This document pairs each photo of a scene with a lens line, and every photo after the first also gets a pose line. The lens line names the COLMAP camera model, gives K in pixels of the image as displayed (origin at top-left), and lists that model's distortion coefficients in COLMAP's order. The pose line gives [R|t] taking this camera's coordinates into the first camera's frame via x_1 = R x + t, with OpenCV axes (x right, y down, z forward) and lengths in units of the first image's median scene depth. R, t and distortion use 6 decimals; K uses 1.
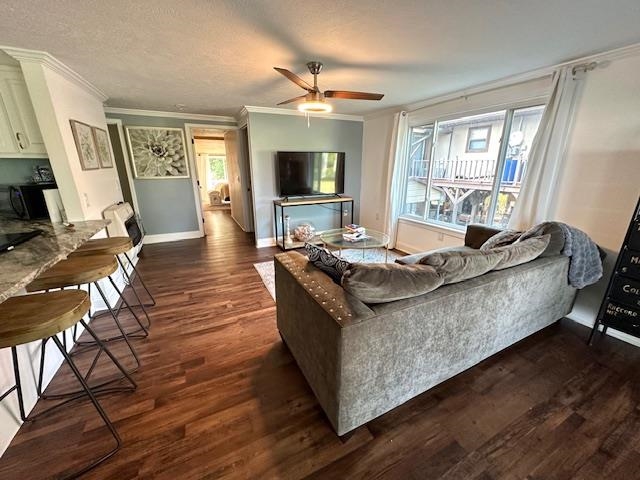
lens RADIAL K [[255.1, 0, 322.0], [0, 255.1, 238.2], [0, 0, 1]] dist [0.001055, -0.001220]
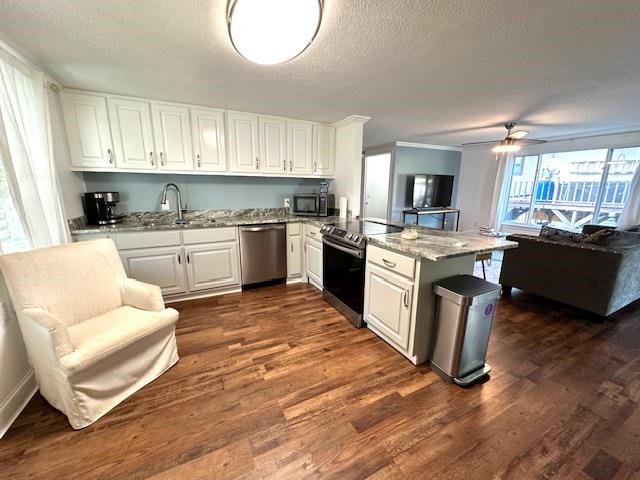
lens RADIAL K [[255.1, 0, 317.8], [0, 255.1, 242.0], [0, 0, 1]] dist [0.001055, -0.001220]
pose [[0.999972, 0.005015, 0.005487, -1.083961], [-0.004649, 0.997886, -0.064823, 0.169533], [-0.005800, 0.064796, 0.997882, -0.494785]]
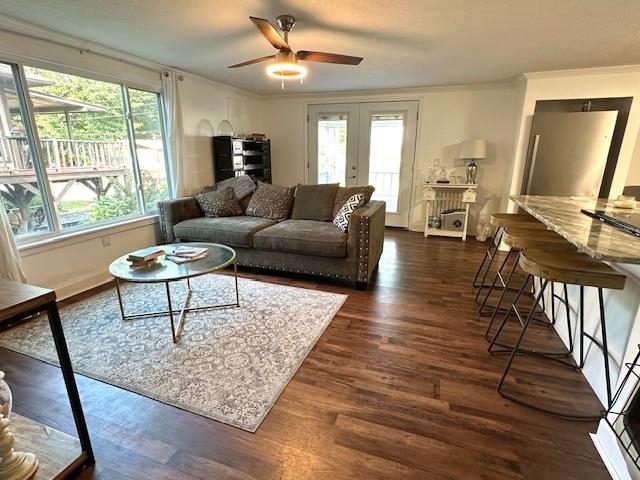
lens RADIAL K [[307.9, 0, 326.7], [0, 307.9, 240.3], [0, 0, 1]] dist [-0.019623, -0.000078]
pose [[-0.692198, -0.202386, 0.692750, -0.804422], [0.201270, 0.867660, 0.454595, -0.395472], [-0.693075, 0.454099, -0.559858, 1.504505]]
